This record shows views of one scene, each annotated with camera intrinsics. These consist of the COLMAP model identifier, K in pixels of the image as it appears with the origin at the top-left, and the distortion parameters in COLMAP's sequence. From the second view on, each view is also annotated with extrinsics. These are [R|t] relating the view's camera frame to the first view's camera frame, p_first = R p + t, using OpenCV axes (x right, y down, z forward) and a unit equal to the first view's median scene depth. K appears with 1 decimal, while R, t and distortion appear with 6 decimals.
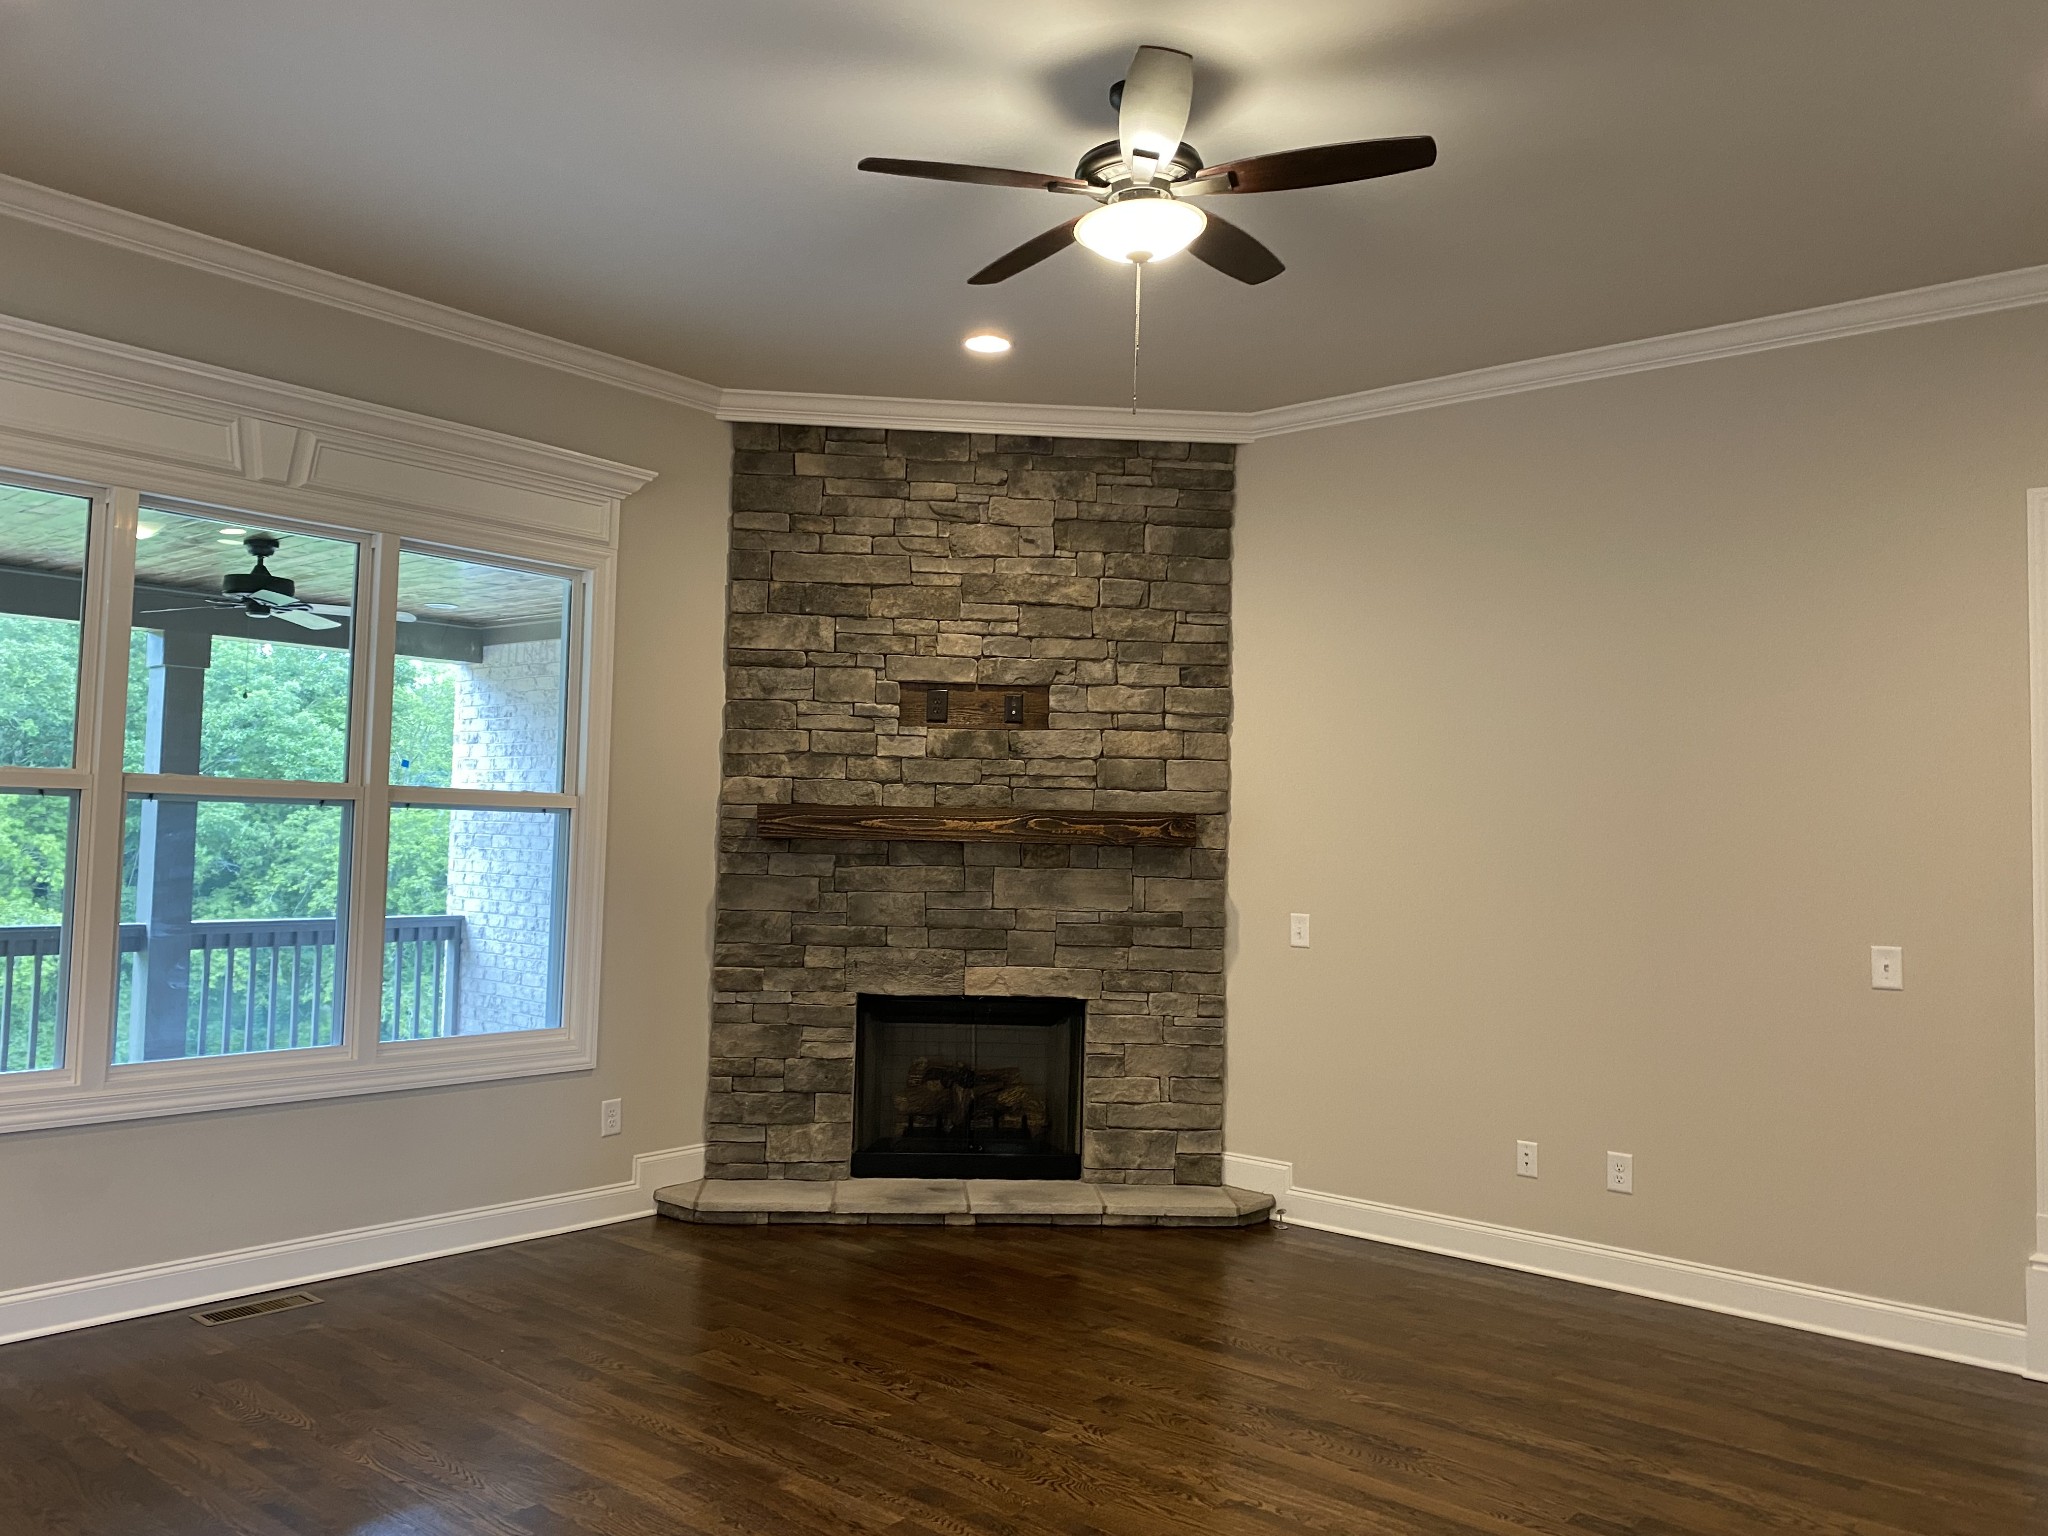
lens RADIAL K [[1574.8, 0, 1023.5], [0, 1574.8, 740.0], [0, 0, 1]] dist [0.001536, -0.001172]
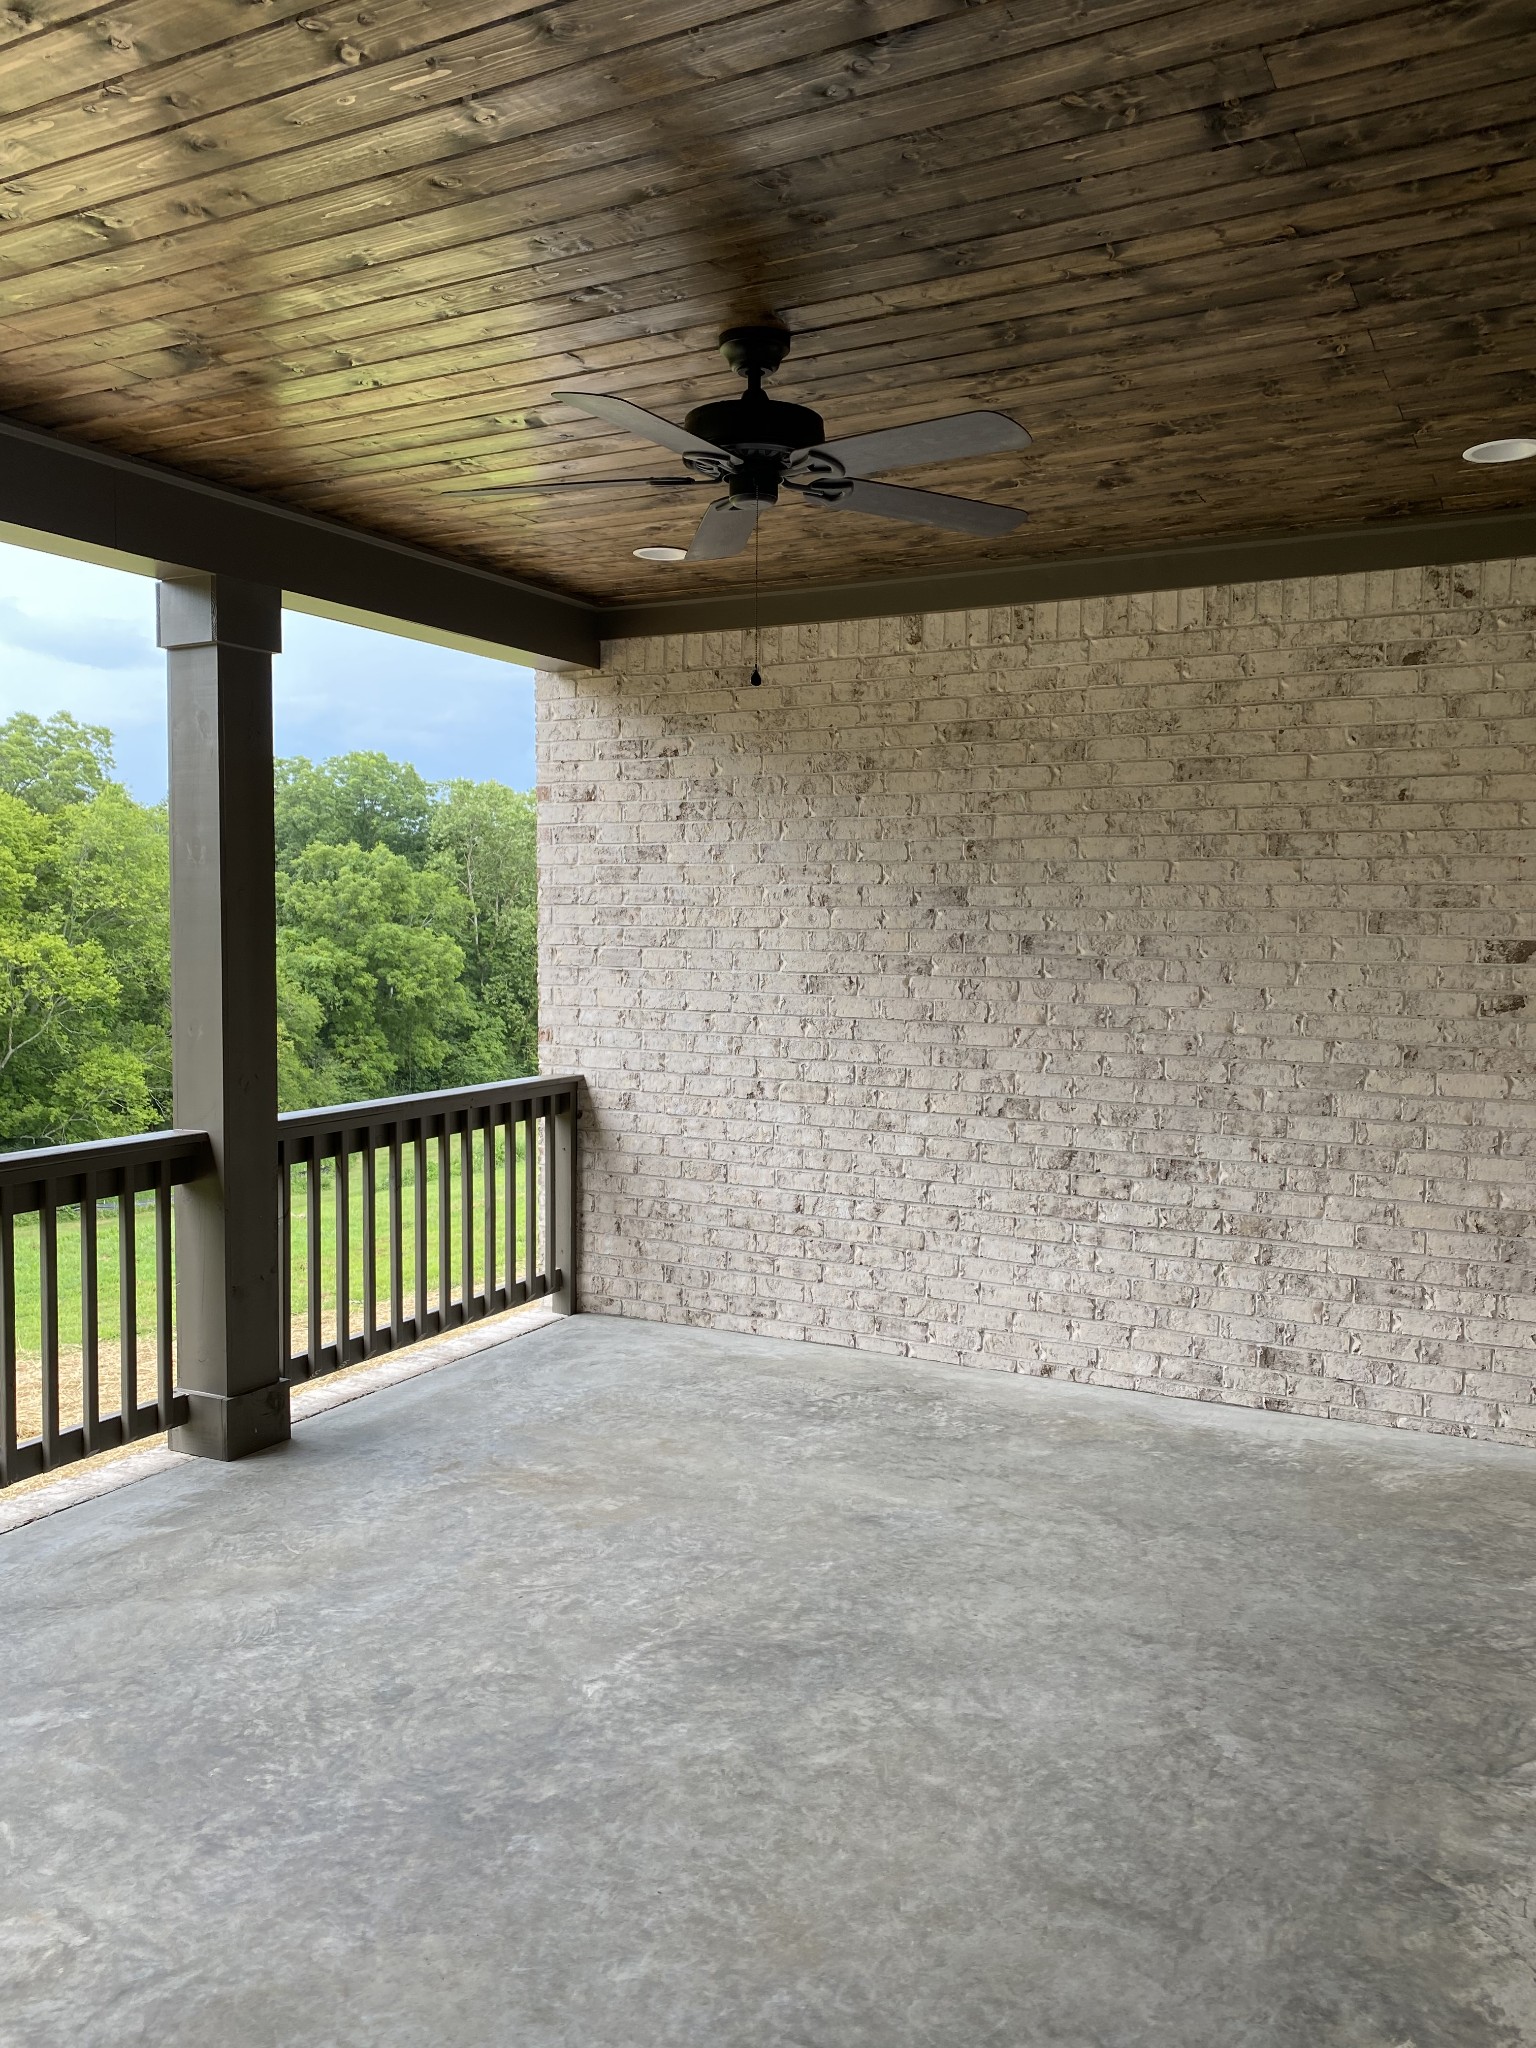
lens RADIAL K [[1574.8, 0, 768.0], [0, 1574.8, 1024.0], [0, 0, 1]] dist [0.001536, -0.001172]
pose [[0.978609, -0.028240, 0.203781, -0.418740], [0.002468, 0.992074, 0.125631, 0.011818], [-0.205714, -0.122440, 0.970922, 0.378318]]
